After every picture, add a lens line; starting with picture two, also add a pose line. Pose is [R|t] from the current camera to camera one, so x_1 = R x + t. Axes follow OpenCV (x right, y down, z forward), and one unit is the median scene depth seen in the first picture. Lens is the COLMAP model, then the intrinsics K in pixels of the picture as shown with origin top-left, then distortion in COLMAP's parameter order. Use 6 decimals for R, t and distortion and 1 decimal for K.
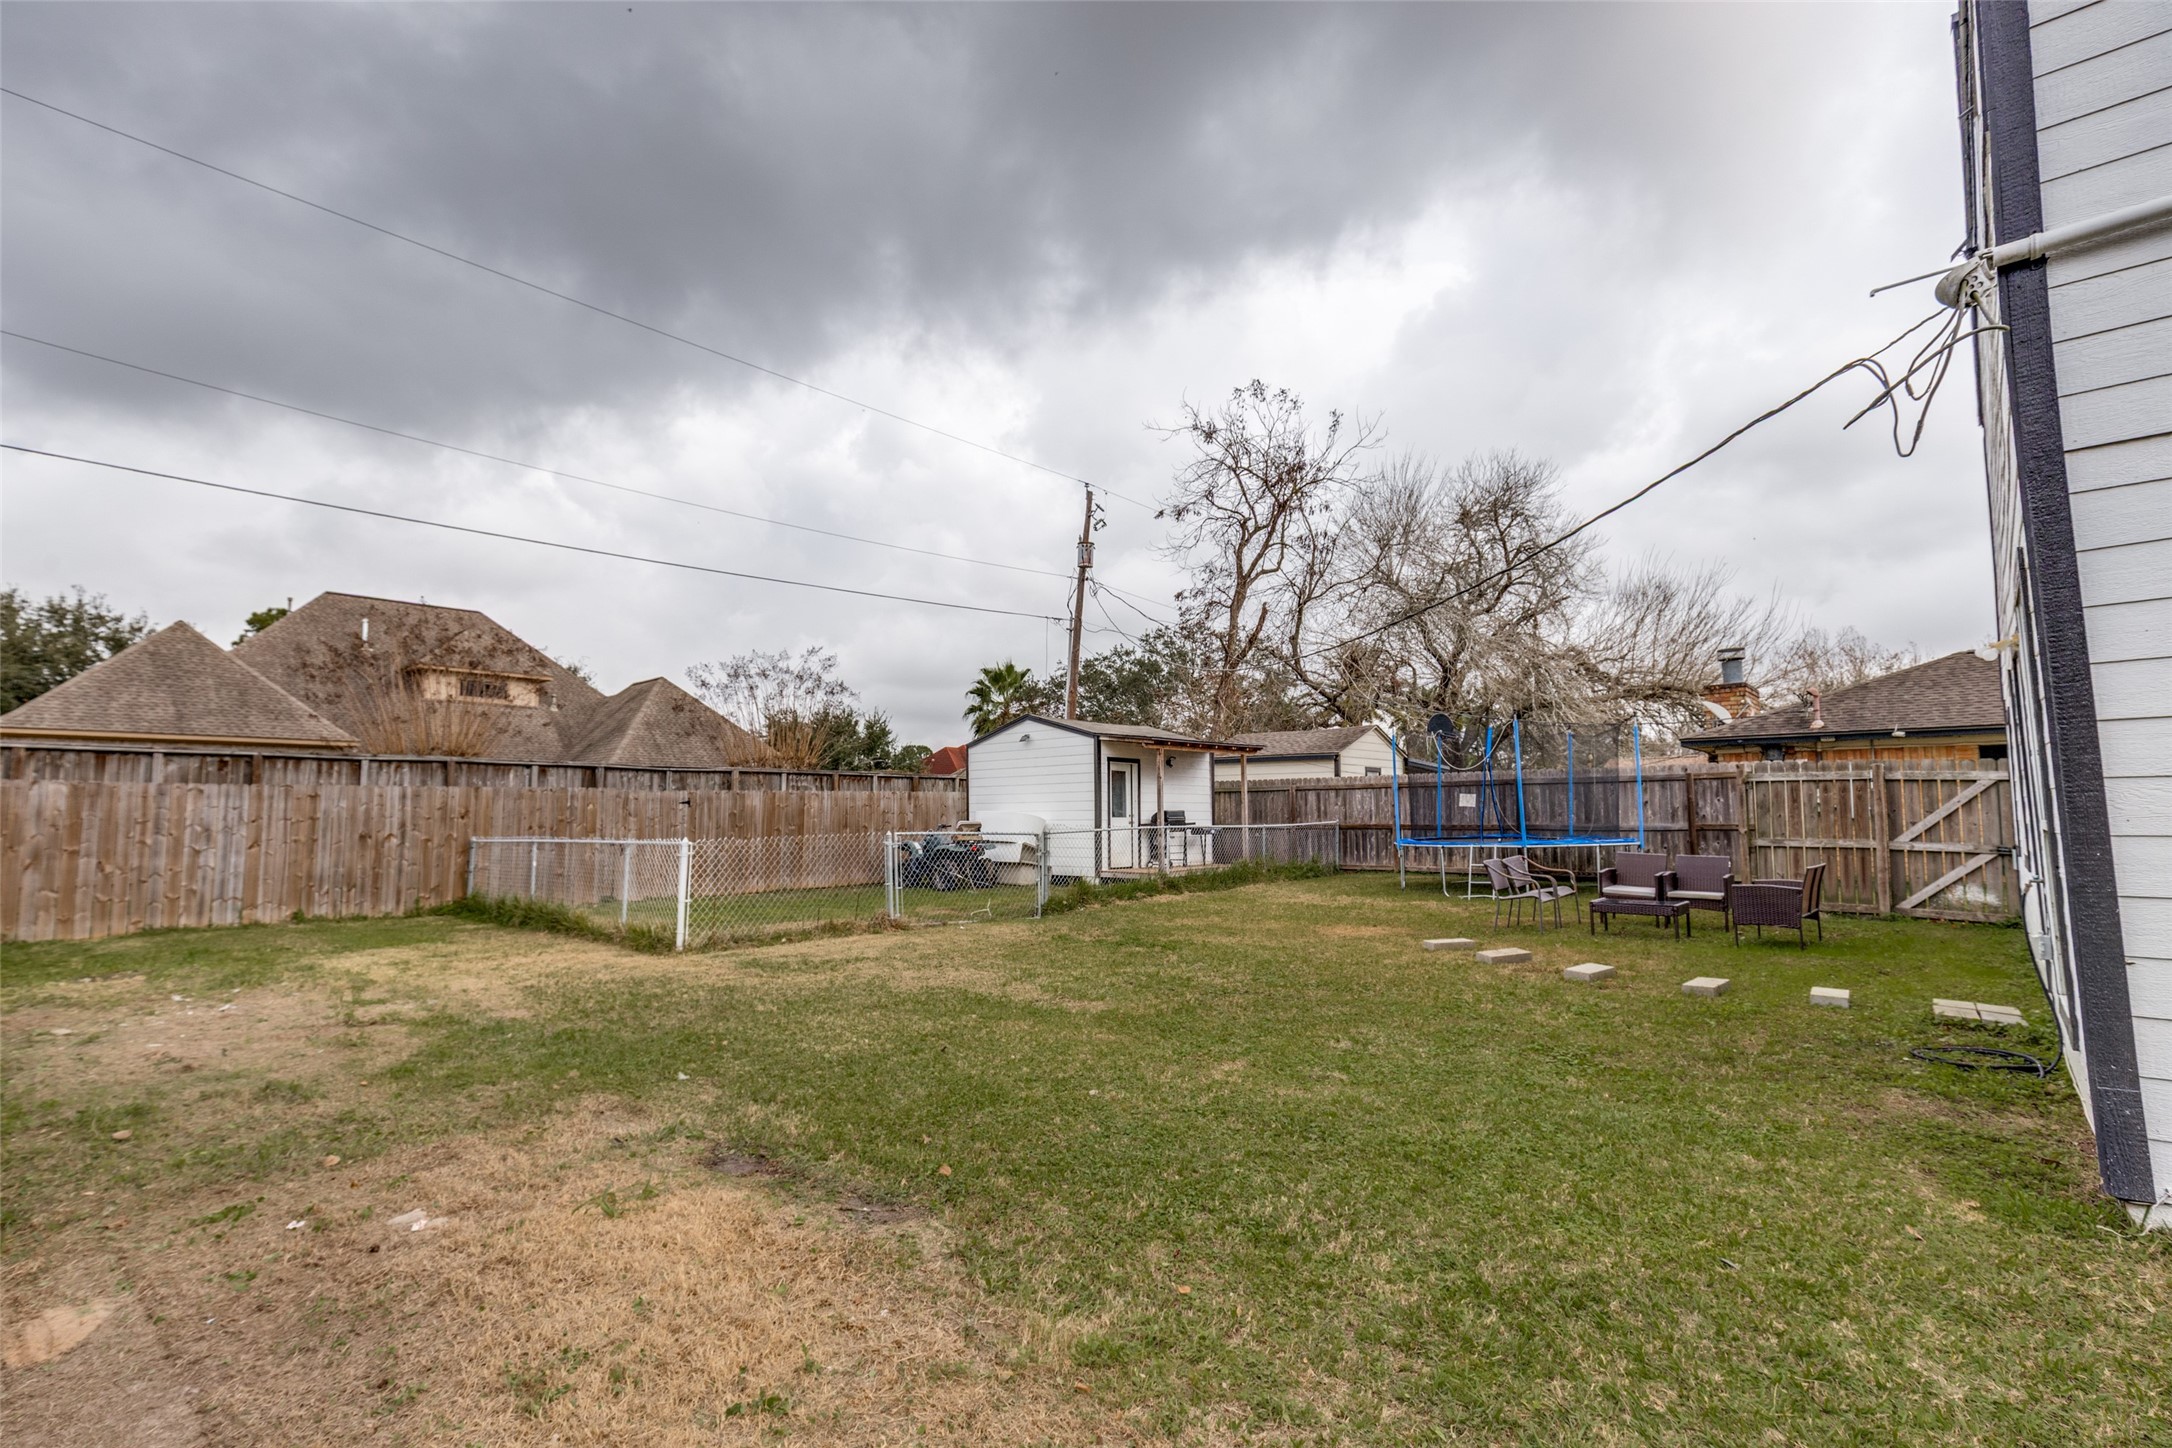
lens RADIAL K [[983.4, 0, 1062.8], [0, 983.4, 721.7], [0, 0, 1]] dist [-0.003004, -0.001428]
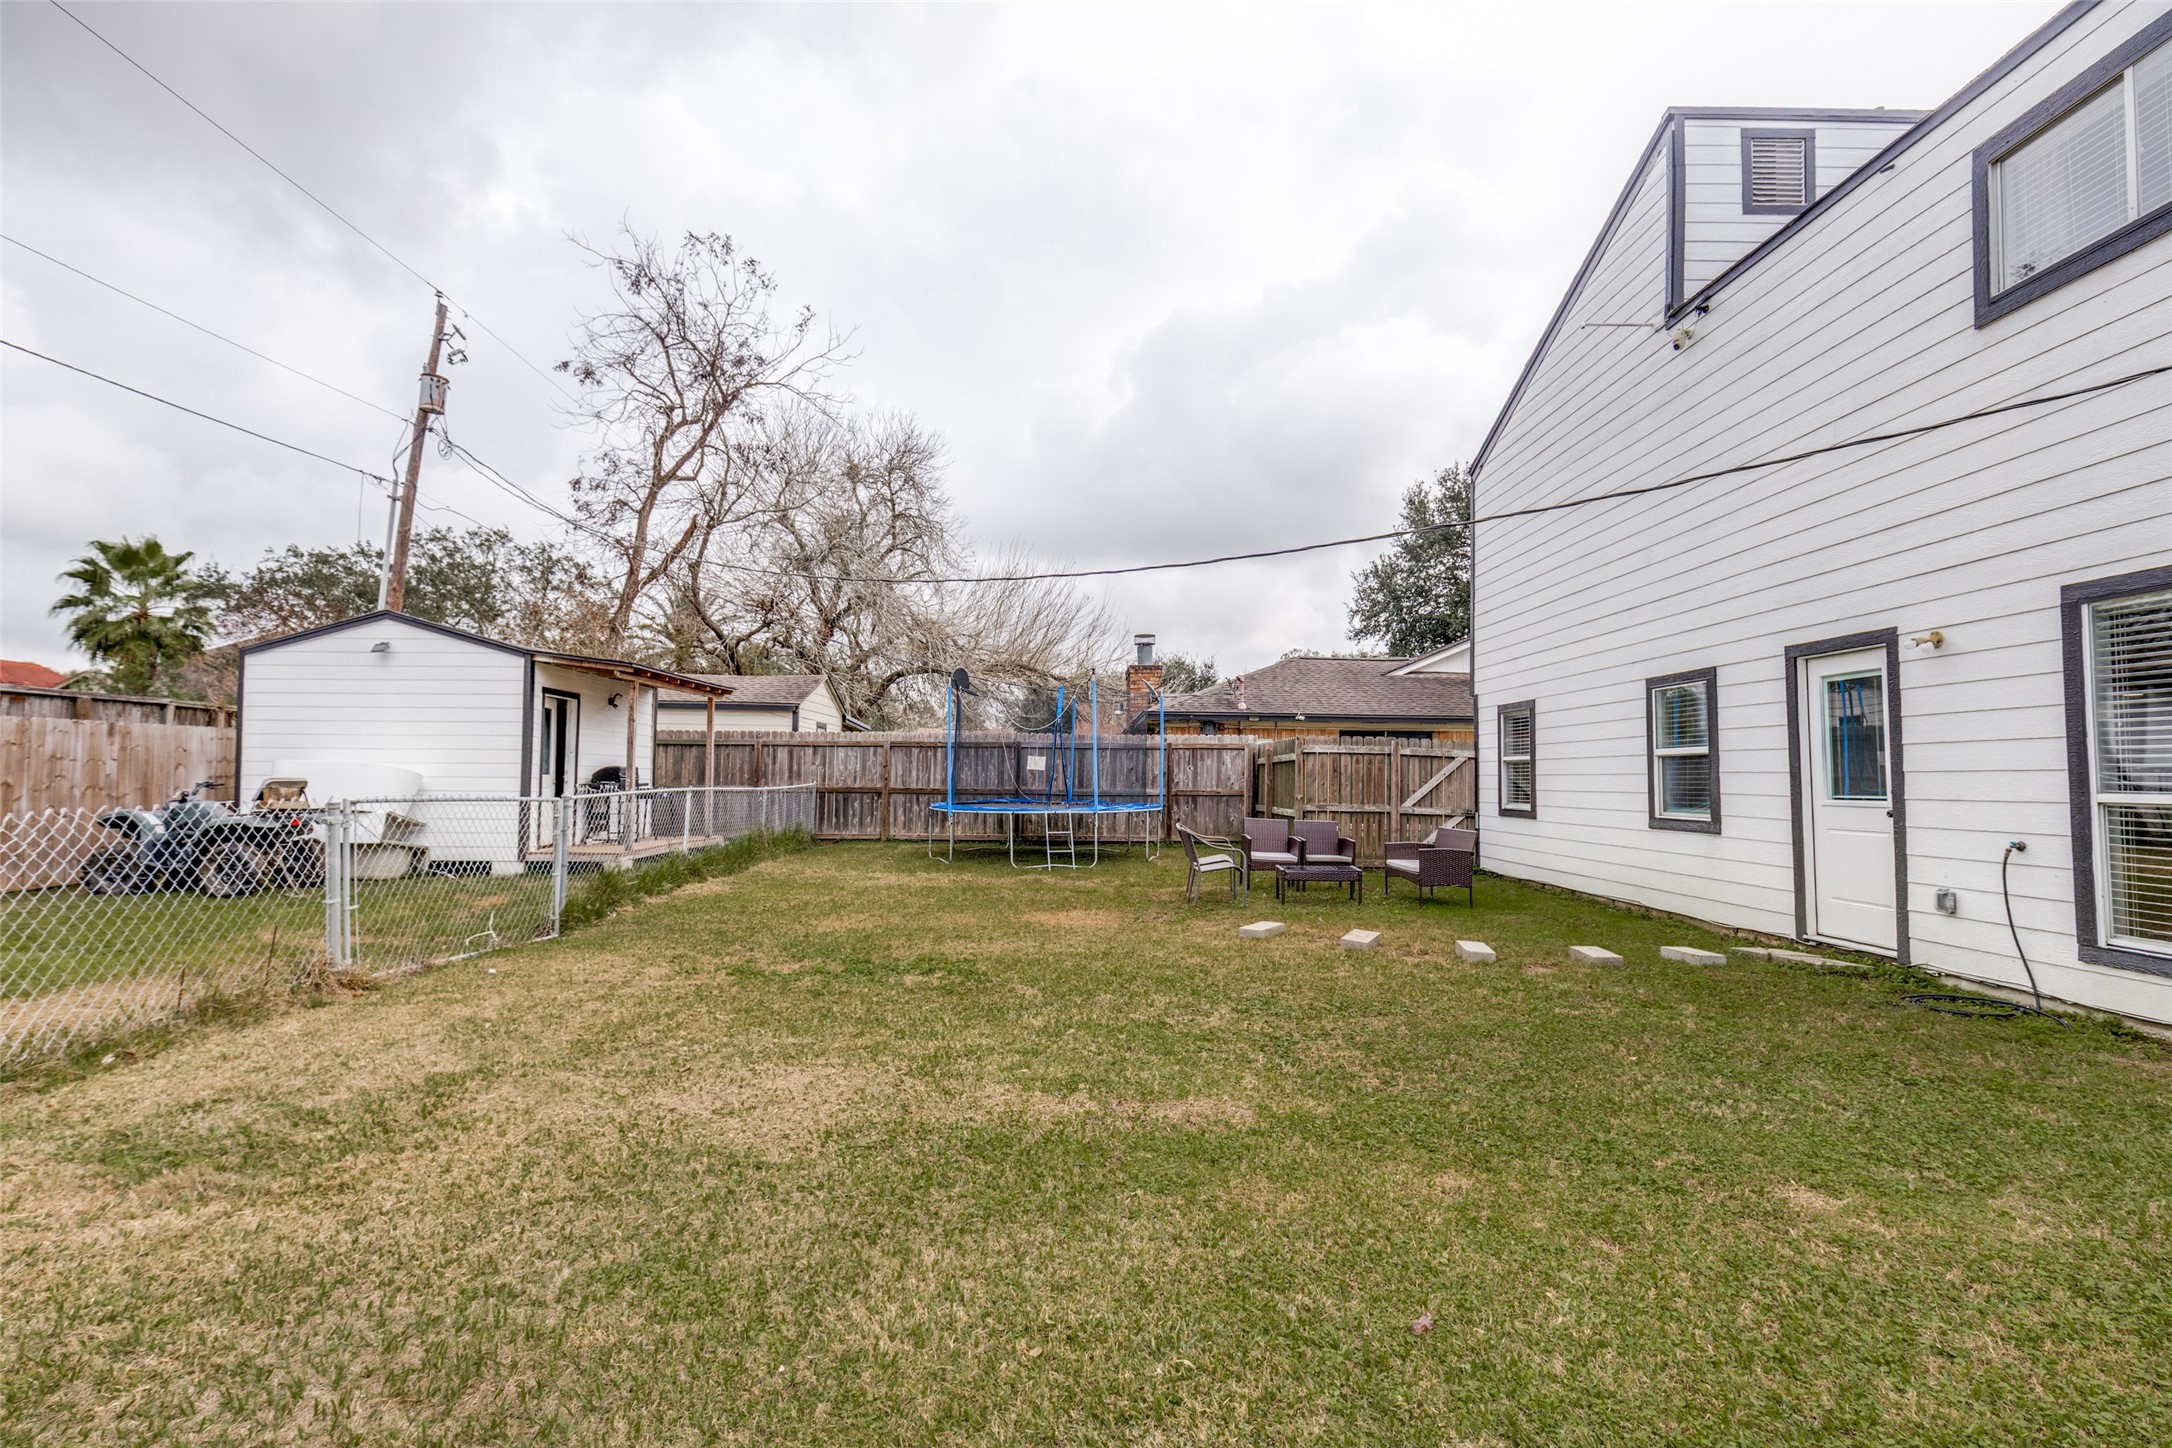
lens RADIAL K [[983.4, 0, 1089.5], [0, 983.4, 729.4], [0, 0, 1]] dist [-0.003004, -0.001428]
pose [[0.719080, 0.048416, 0.693239, -0.136586], [-0.080301, 0.996677, 0.013686, 0.022415], [-0.690273, -0.065510, 0.720578, 0.211019]]
